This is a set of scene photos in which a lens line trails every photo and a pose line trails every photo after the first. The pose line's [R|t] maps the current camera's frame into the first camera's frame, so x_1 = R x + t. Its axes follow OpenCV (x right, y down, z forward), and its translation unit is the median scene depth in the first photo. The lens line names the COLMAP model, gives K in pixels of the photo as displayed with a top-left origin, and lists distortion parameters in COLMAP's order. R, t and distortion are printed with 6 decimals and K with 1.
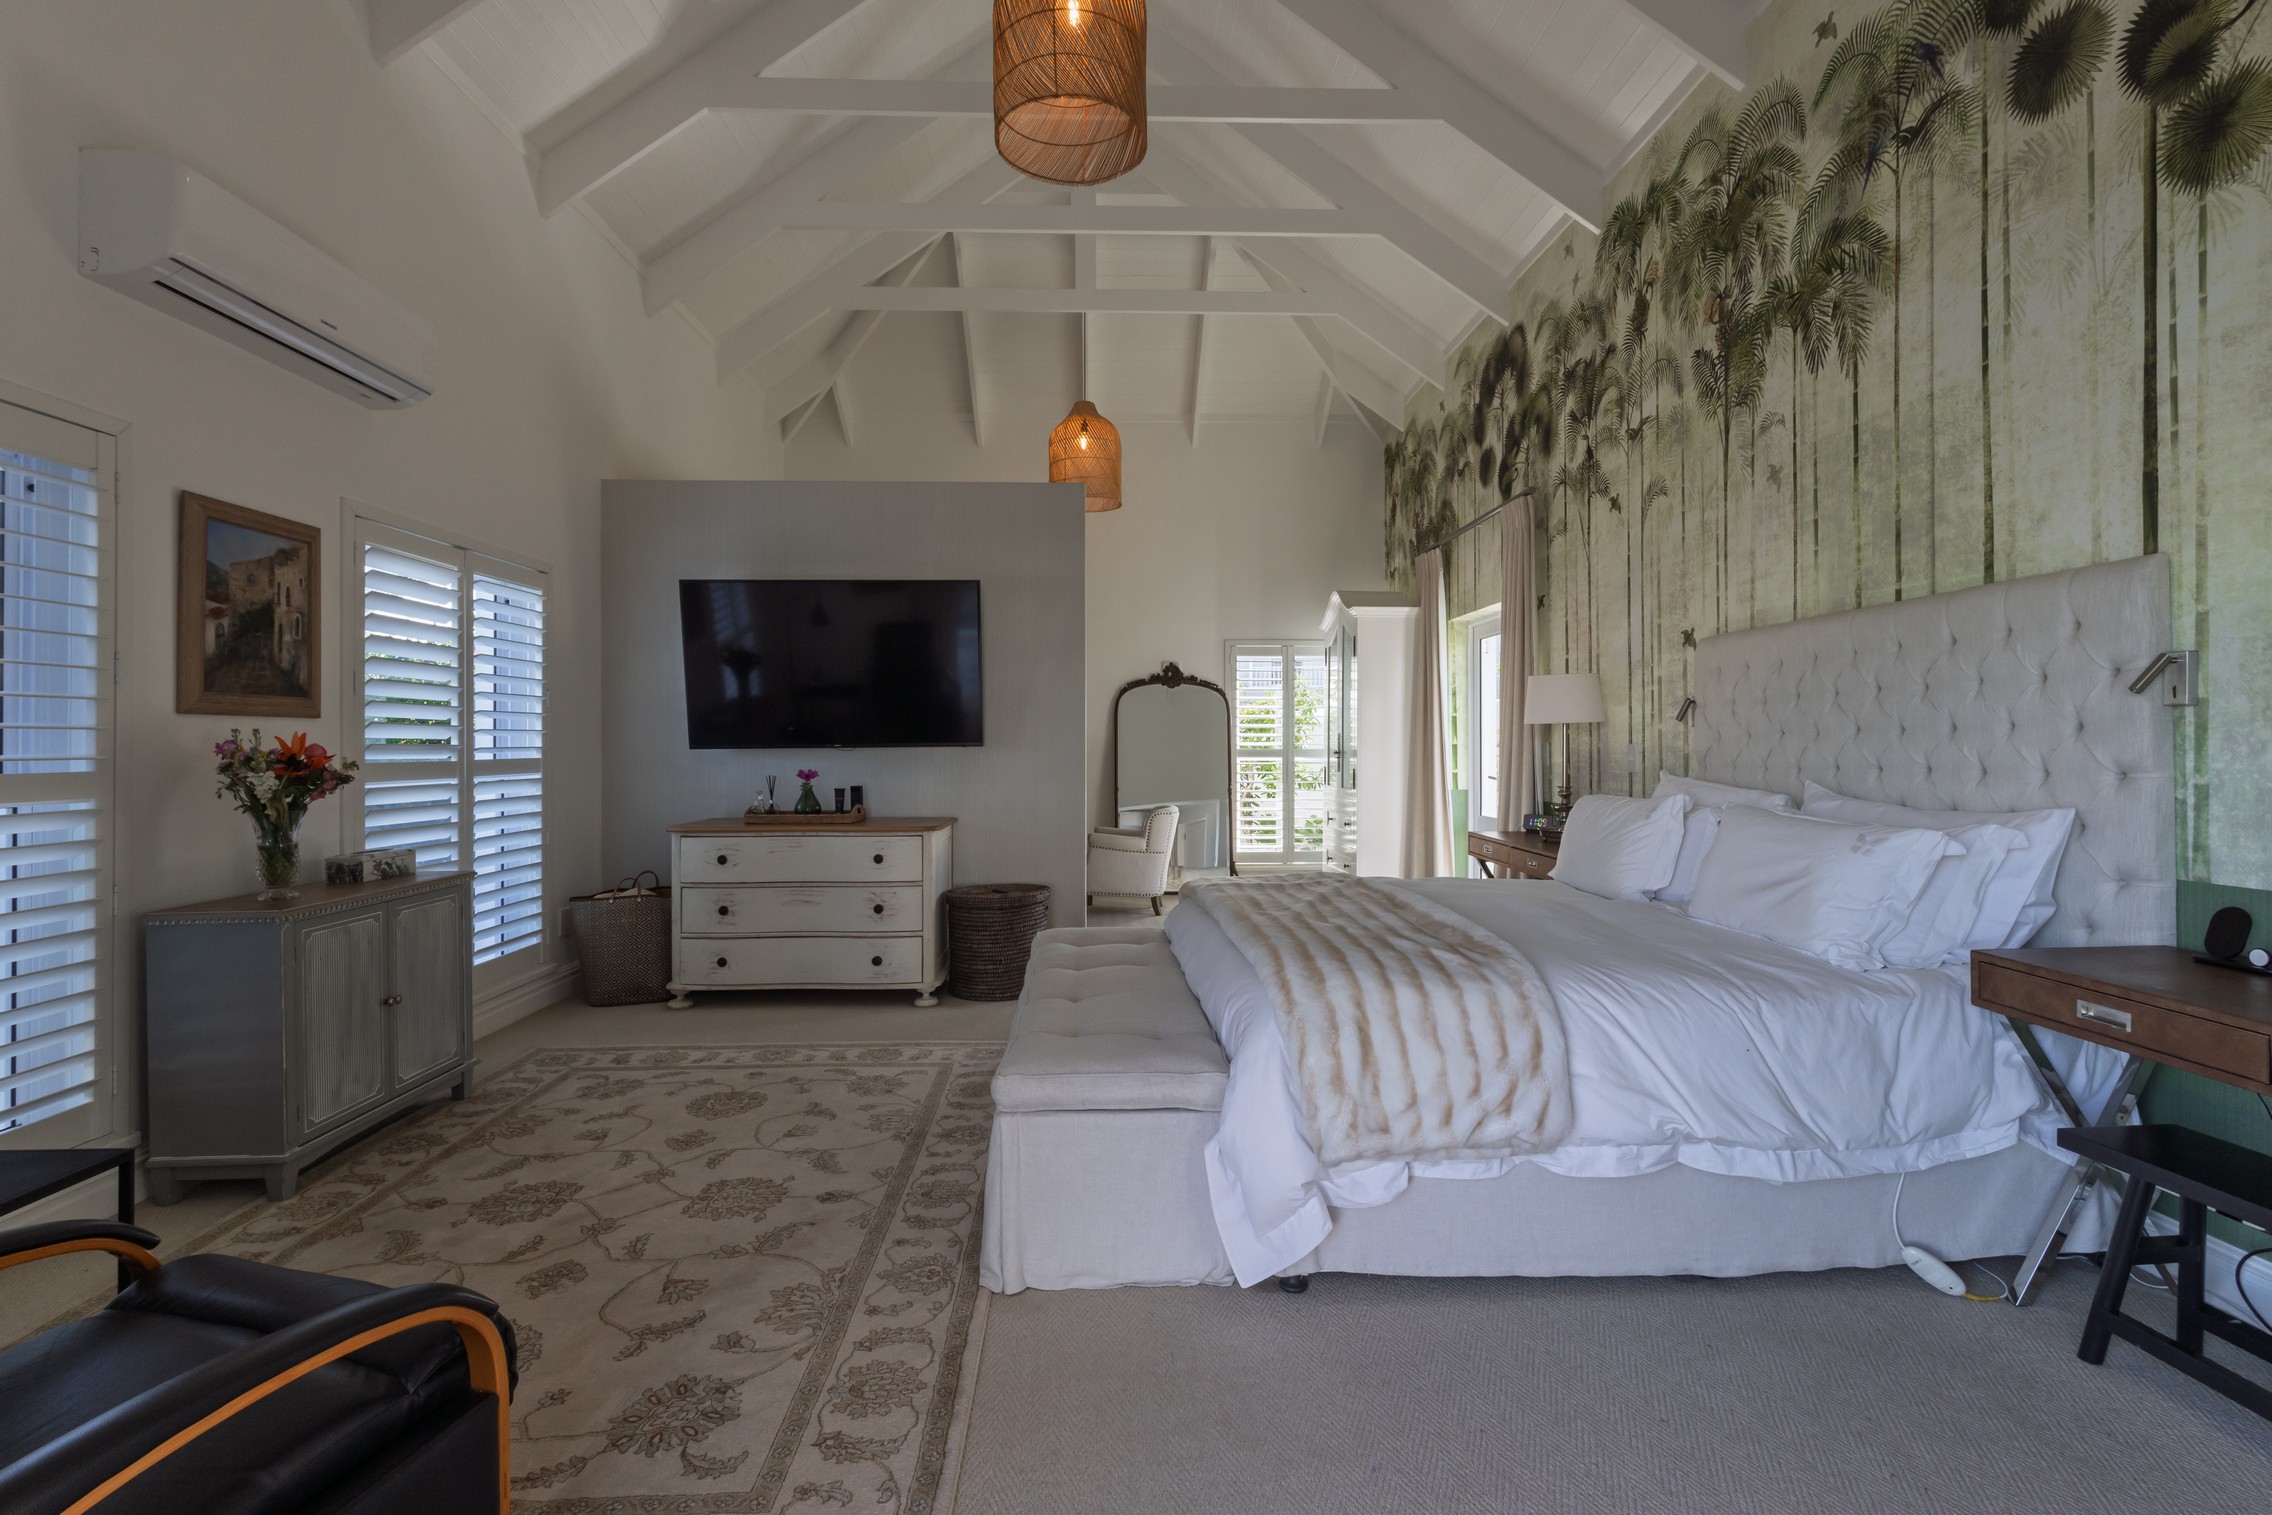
lens RADIAL K [[1043.3, 0, 1133.1], [0, 1043.3, 742.1], [0, 0, 1]] dist [-0.005552, 0.003230]
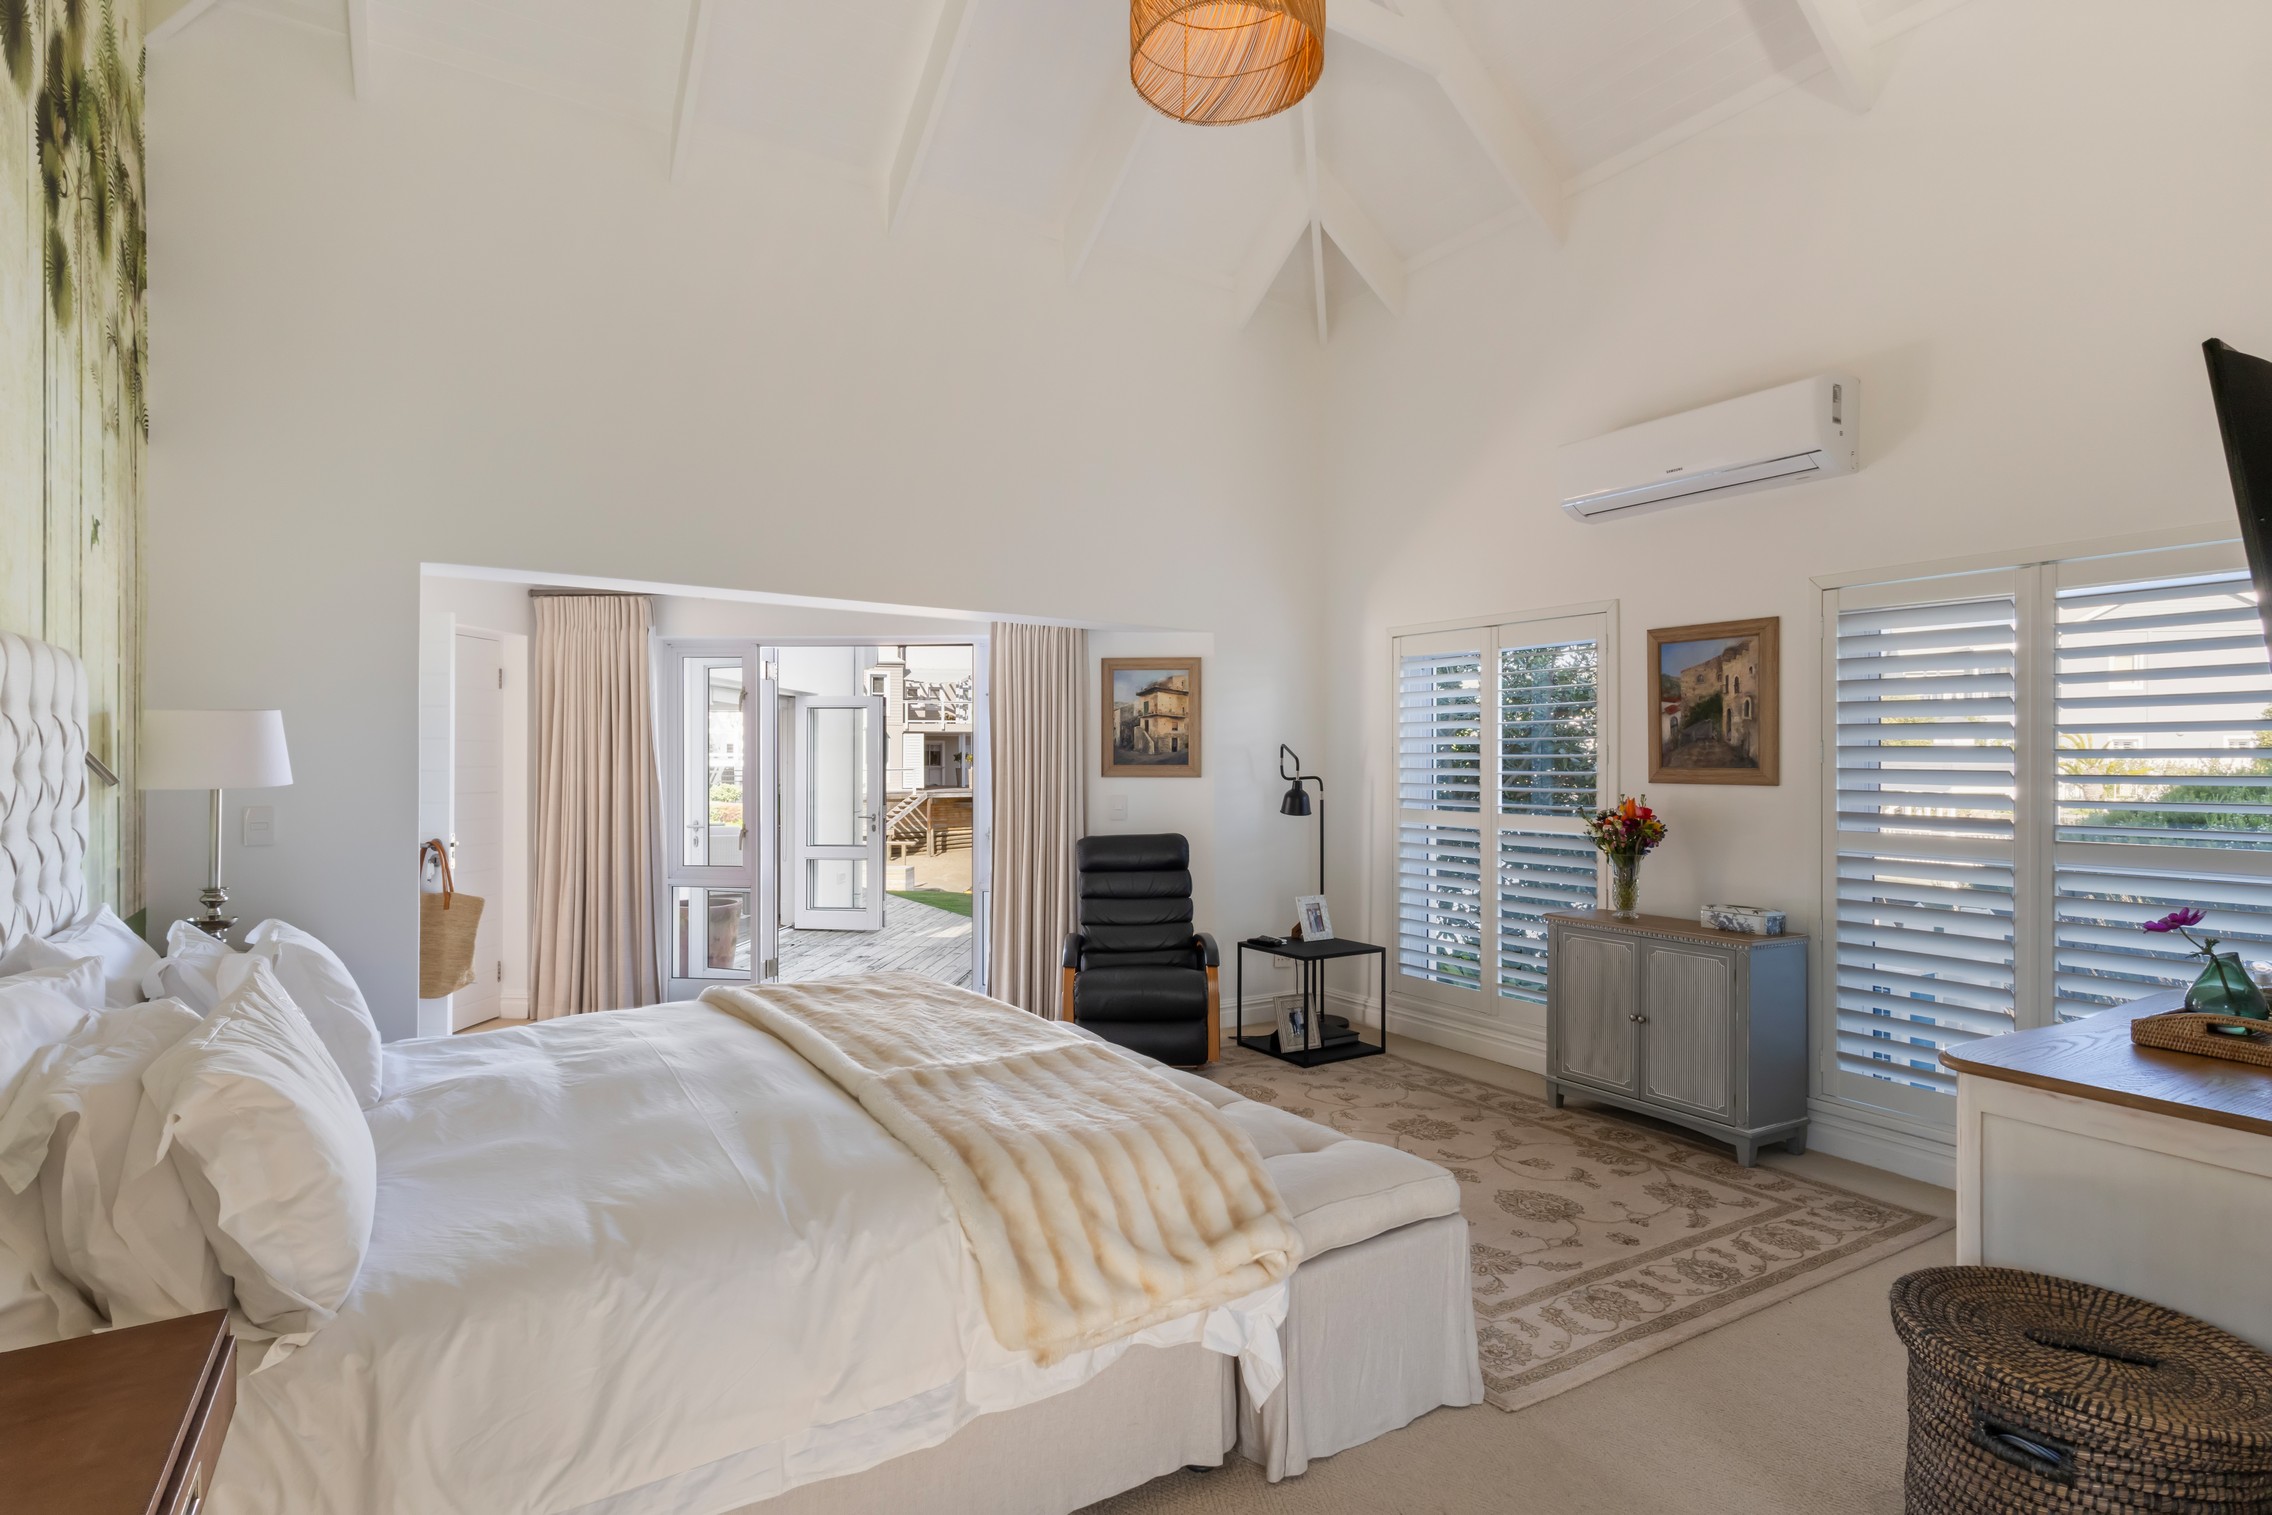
lens RADIAL K [[1113.2, 0, 1123.3], [0, 1113.2, 765.8], [0, 0, 1]] dist [0.001016, -0.000772]
pose [[-0.865164, -0.000513, -0.501489, 0.458456], [-0.002304, 0.999993, 0.002952, -0.049487], [0.501484, 0.003710, -0.865159, 1.797728]]
